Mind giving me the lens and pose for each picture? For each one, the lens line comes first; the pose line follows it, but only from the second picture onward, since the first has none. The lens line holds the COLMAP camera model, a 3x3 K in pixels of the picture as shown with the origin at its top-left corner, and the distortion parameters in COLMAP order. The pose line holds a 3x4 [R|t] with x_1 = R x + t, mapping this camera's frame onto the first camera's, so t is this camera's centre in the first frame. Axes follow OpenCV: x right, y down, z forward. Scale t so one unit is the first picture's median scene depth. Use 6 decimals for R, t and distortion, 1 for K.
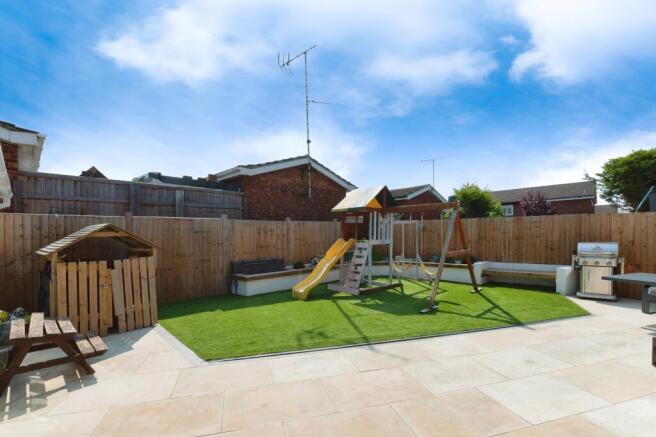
lens RADIAL K [[294.0, 0, 326.8], [0, 294.0, 238.7], [0, 0, 1]] dist [-0.000302, -0.000261]
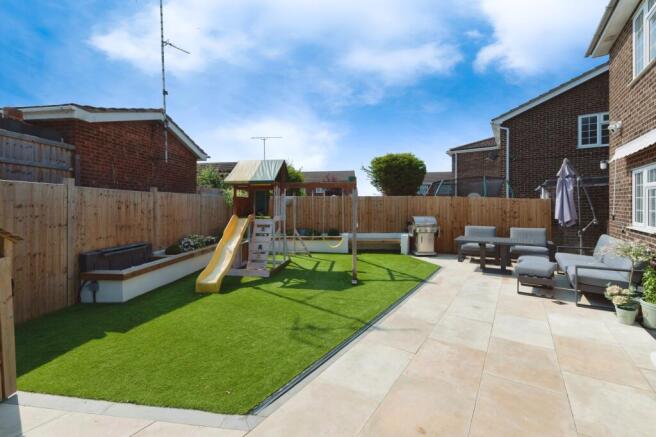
lens RADIAL K [[287.5, 0, 313.3], [0, 287.5, 208.8], [0, 0, 1]] dist [-0.004249, -0.000352]
pose [[0.778293, 0.004124, 0.627888, -0.326124], [0.003292, 0.999938, -0.010648, -0.008803], [-0.627893, 0.010355, 0.778231, 0.202241]]
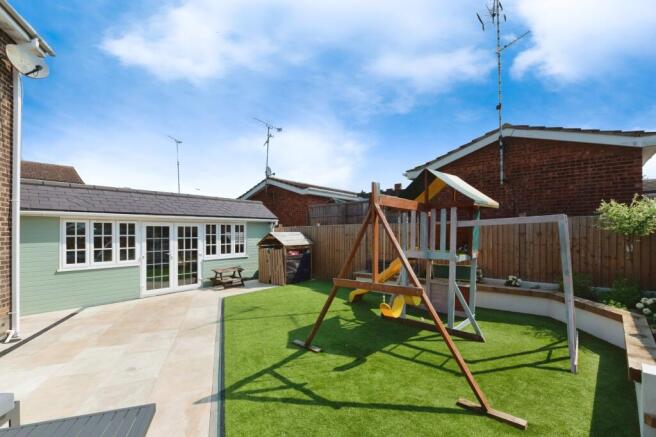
lens RADIAL K [[292.4, 0, 330.3], [0, 292.4, 228.0], [0, 0, 1]] dist [0.000019, -0.000525]
pose [[0.073327, -0.004973, -0.997296, 0.837406], [-0.004907, 0.999974, -0.005347, -0.044380], [0.997296, 0.005285, 0.073300, 0.756605]]
